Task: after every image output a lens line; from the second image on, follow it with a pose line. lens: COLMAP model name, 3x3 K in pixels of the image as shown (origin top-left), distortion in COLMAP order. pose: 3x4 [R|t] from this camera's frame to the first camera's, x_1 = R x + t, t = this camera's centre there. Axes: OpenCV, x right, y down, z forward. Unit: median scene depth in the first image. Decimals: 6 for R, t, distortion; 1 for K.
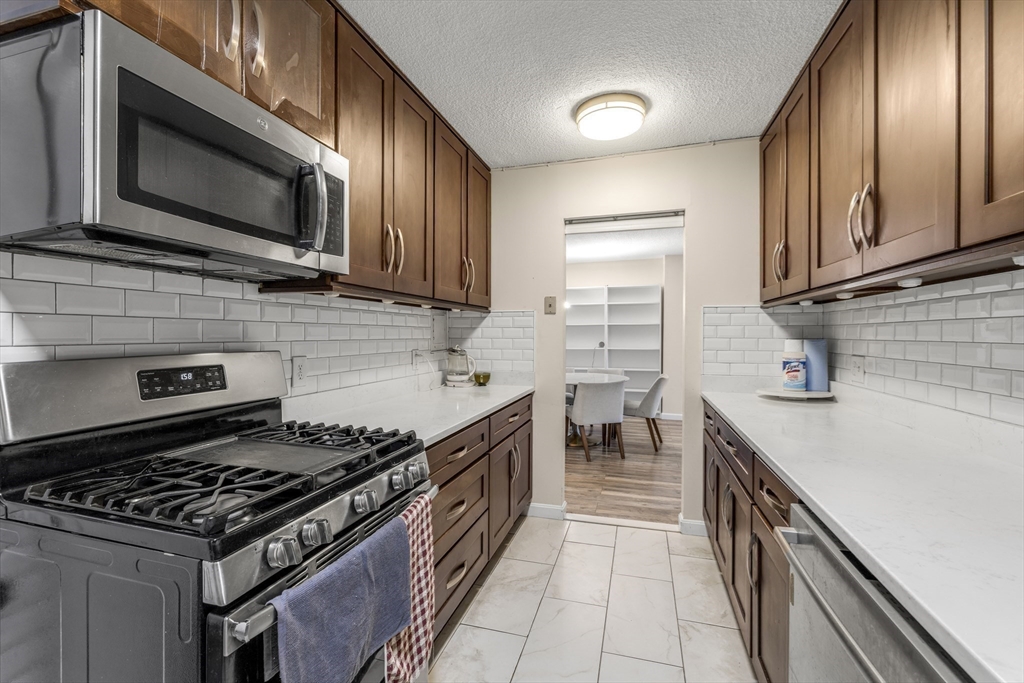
lens RADIAL K [[447.7, 0, 499.4], [0, 447.7, 337.9], [0, 0, 1]] dist [-0.002185, 0.000215]
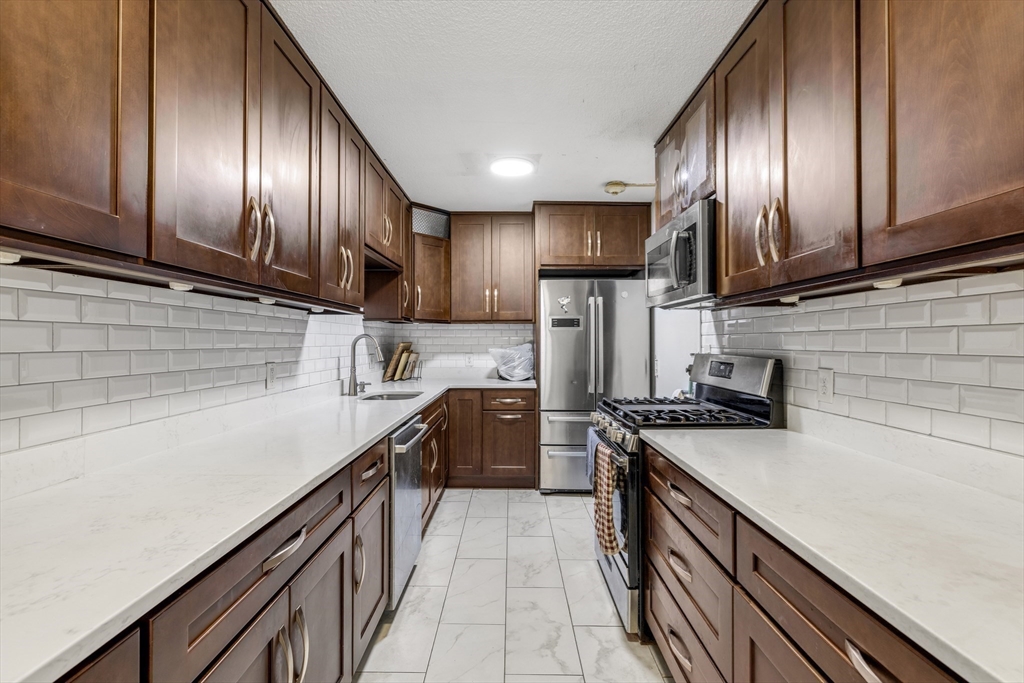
lens RADIAL K [[448.2, 0, 512.9], [0, 448.2, 338.2], [0, 0, 1]] dist [-0.000025, -0.000021]
pose [[0.979510, 0.006485, 0.201289, 0.076191], [-0.003044, 0.999844, -0.017404, -0.001725], [-0.201370, 0.016434, 0.979377, 0.281323]]
